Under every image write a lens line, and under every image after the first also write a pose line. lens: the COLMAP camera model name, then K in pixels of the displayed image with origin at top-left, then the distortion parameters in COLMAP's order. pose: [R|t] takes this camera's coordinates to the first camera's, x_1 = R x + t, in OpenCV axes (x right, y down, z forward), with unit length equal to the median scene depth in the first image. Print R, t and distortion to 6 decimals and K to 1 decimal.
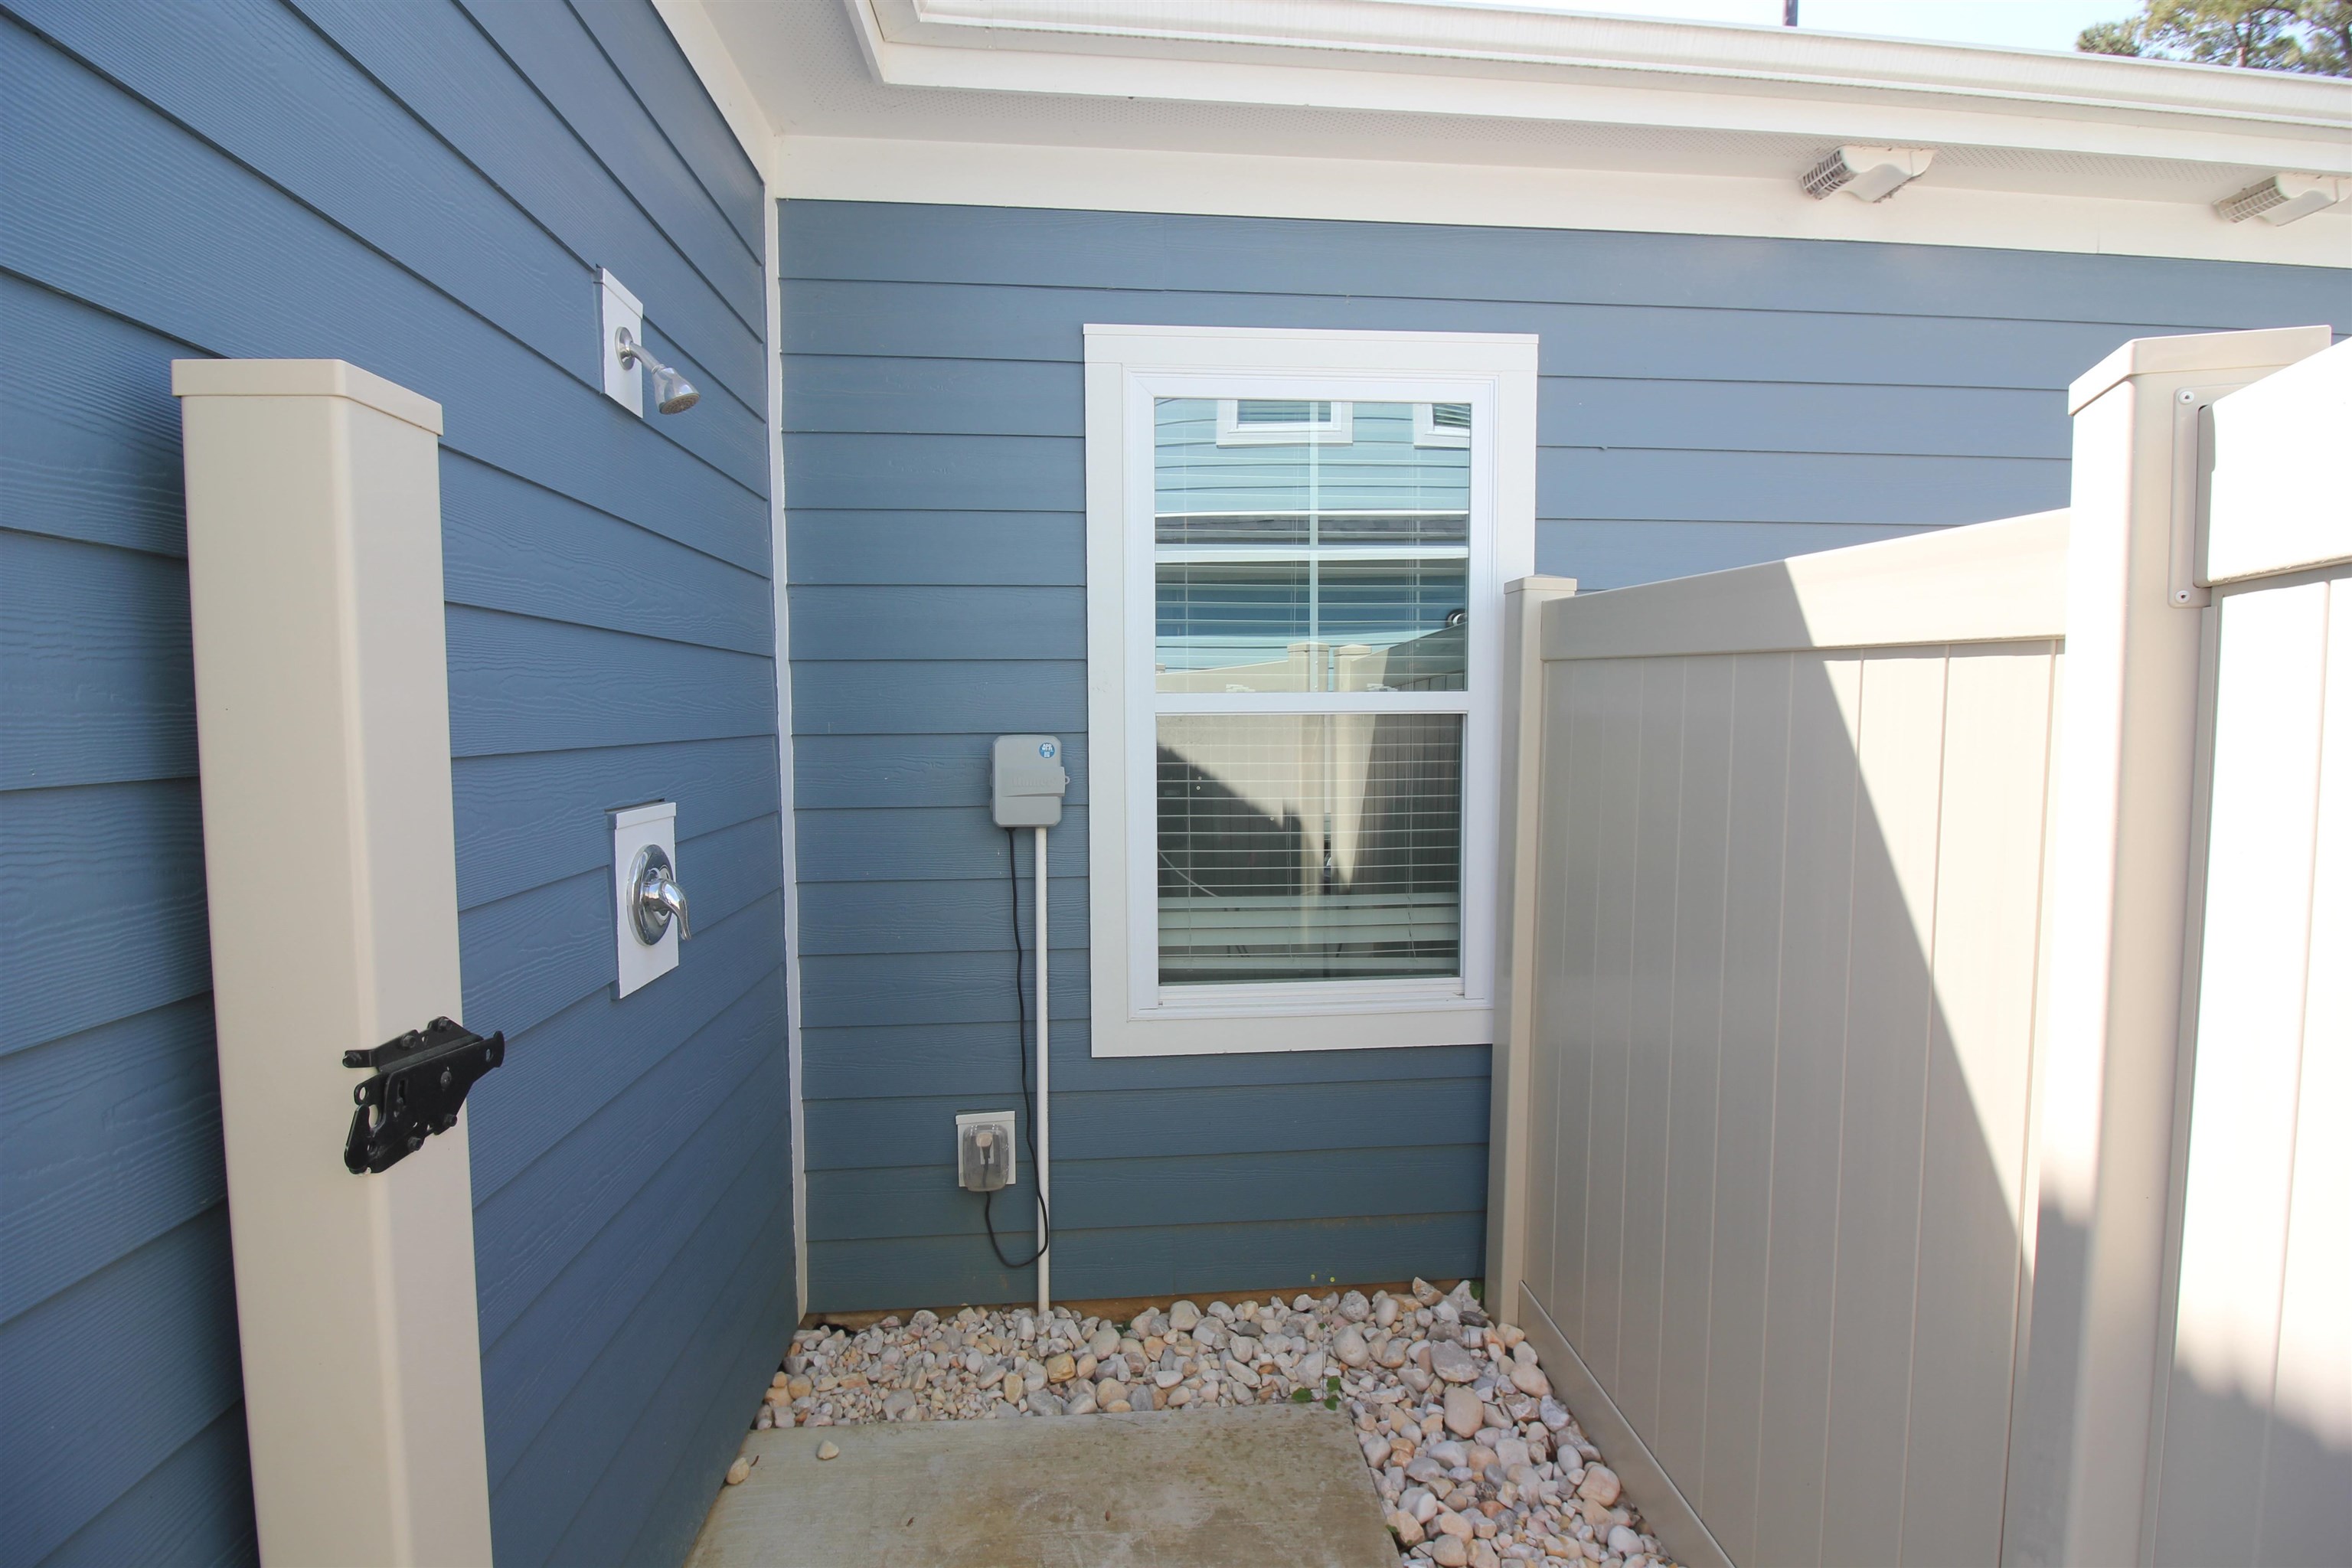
lens RADIAL K [[1096.1, 0, 1179.7], [0, 1096.1, 788.3], [0, 0, 1]] dist [-0.012893, -0.001375]
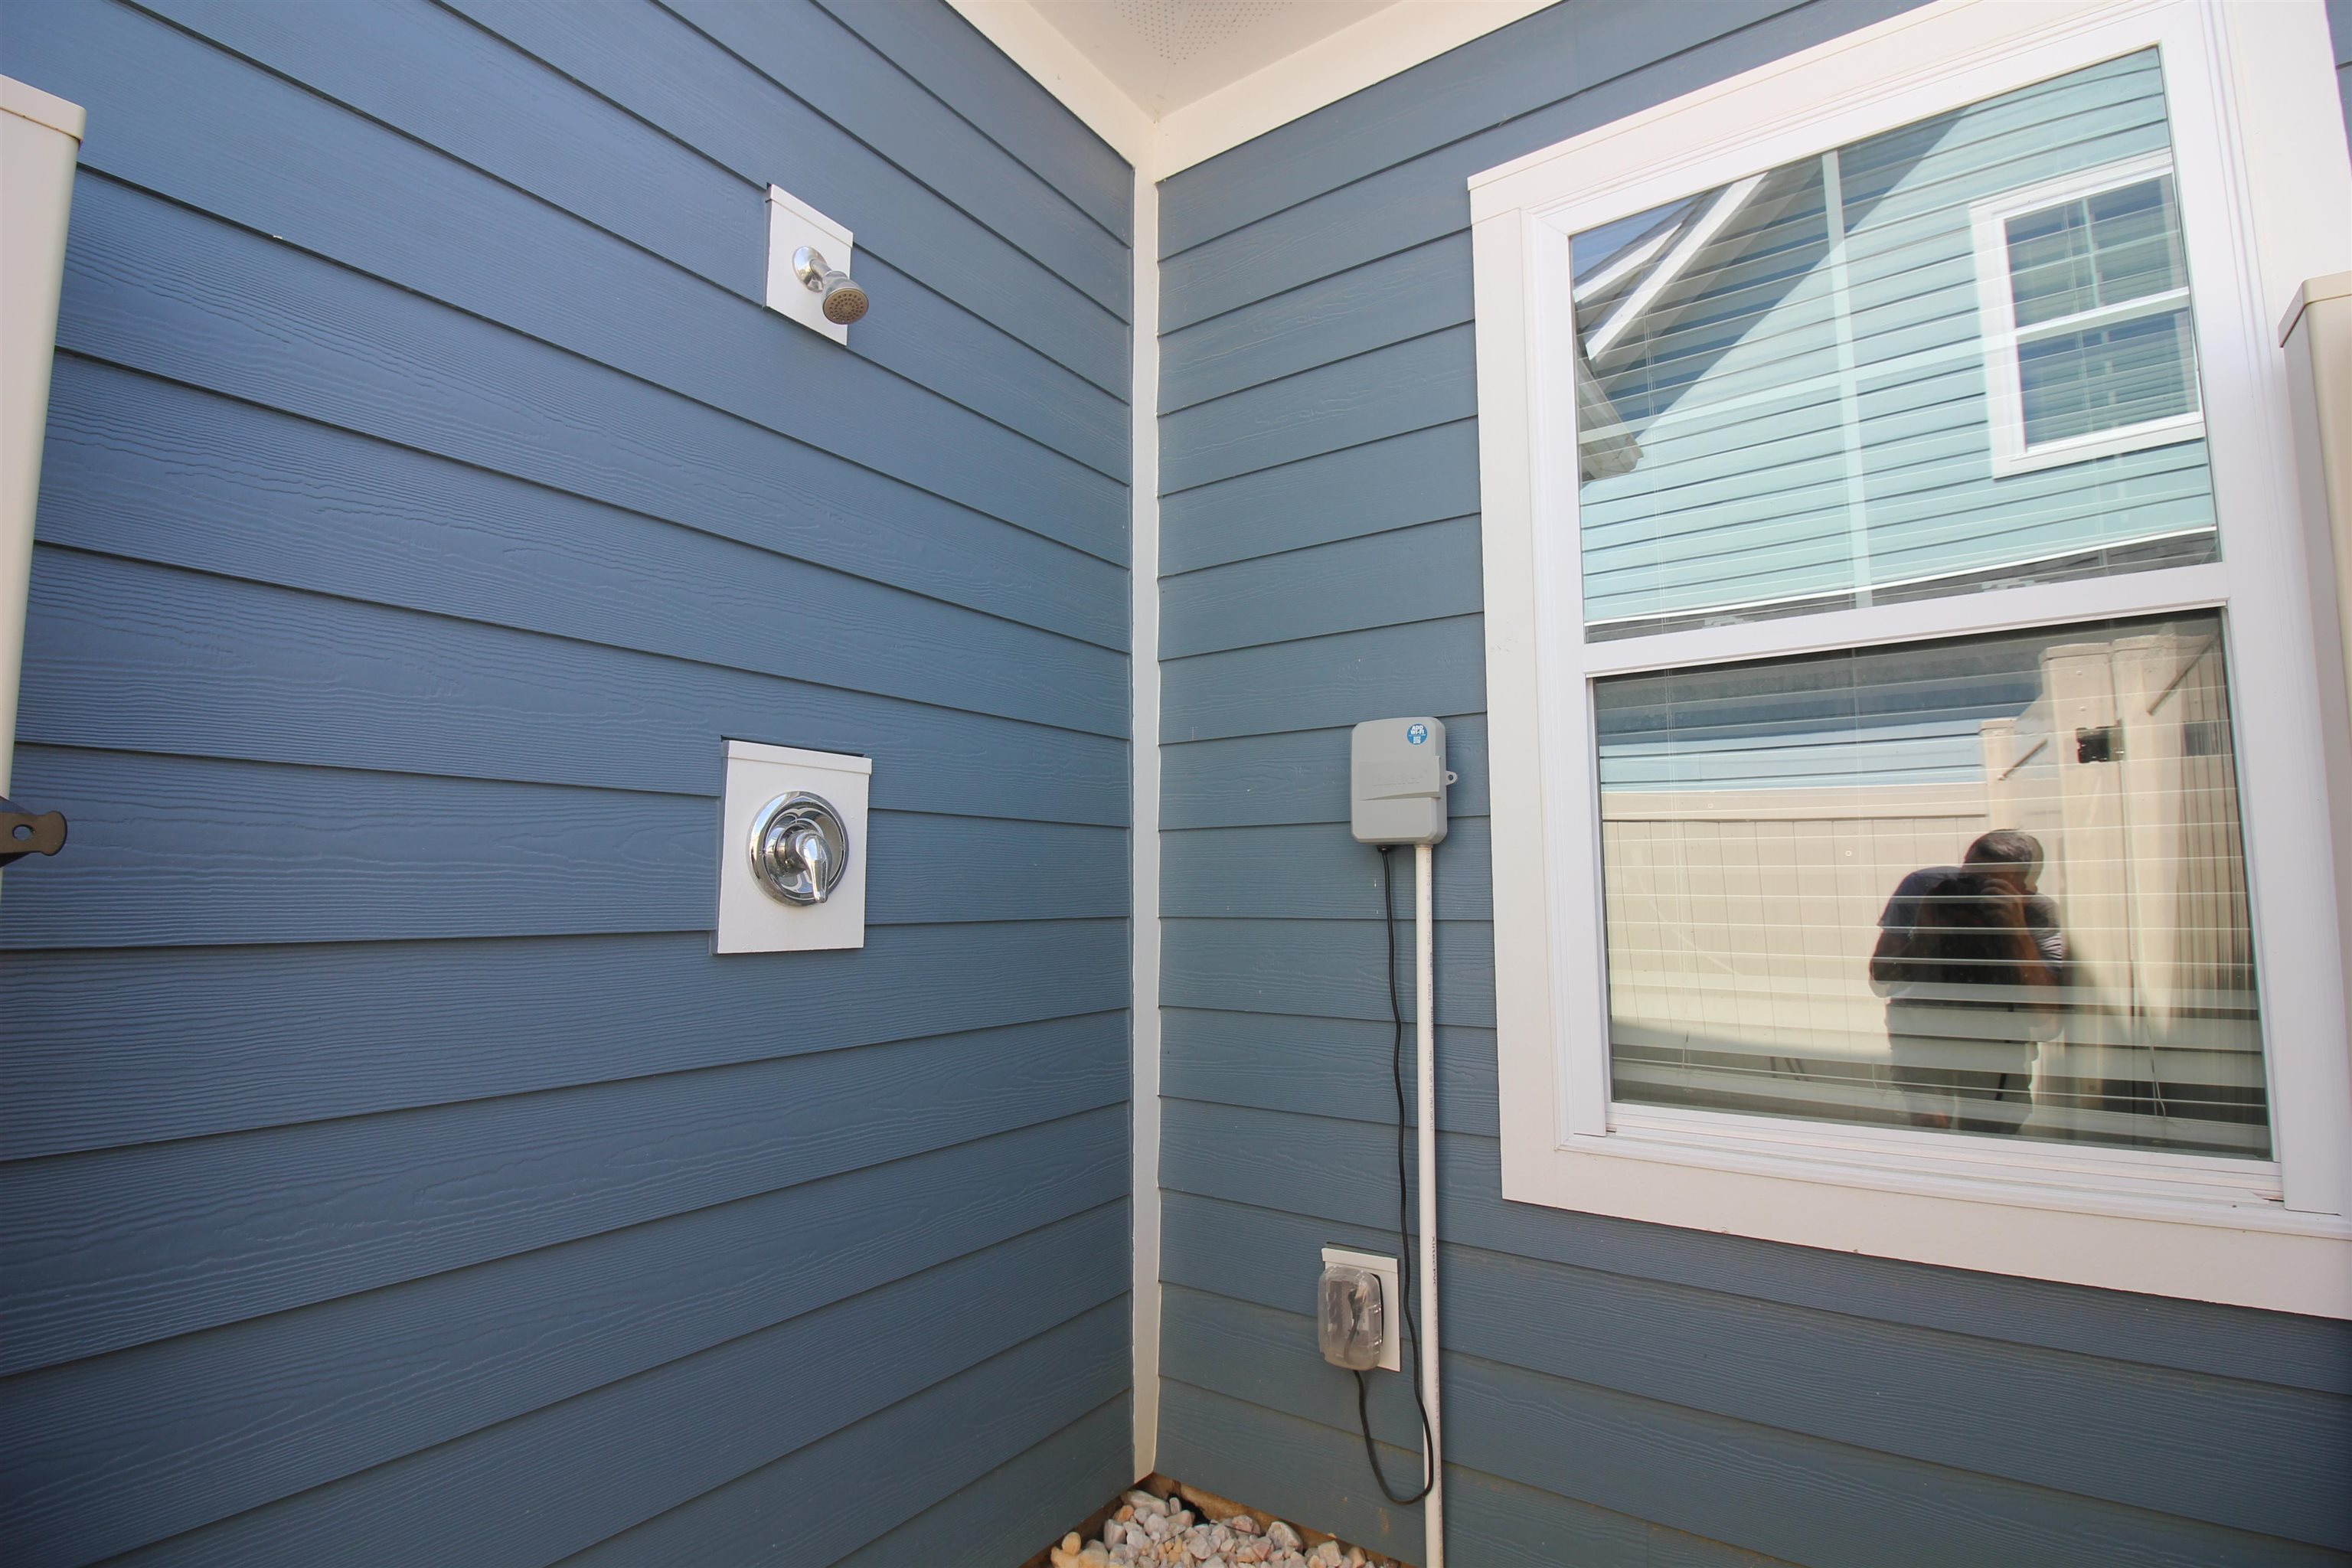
lens RADIAL K [[1096.1, 0, 1182.7], [0, 1096.1, 778.4], [0, 0, 1]] dist [-0.012893, -0.001375]
pose [[0.774175, -0.059713, -0.630149, 0.203384], [-0.046663, 0.987447, -0.150899, 0.106076], [0.631250, 0.146227, 0.761670, 0.346426]]
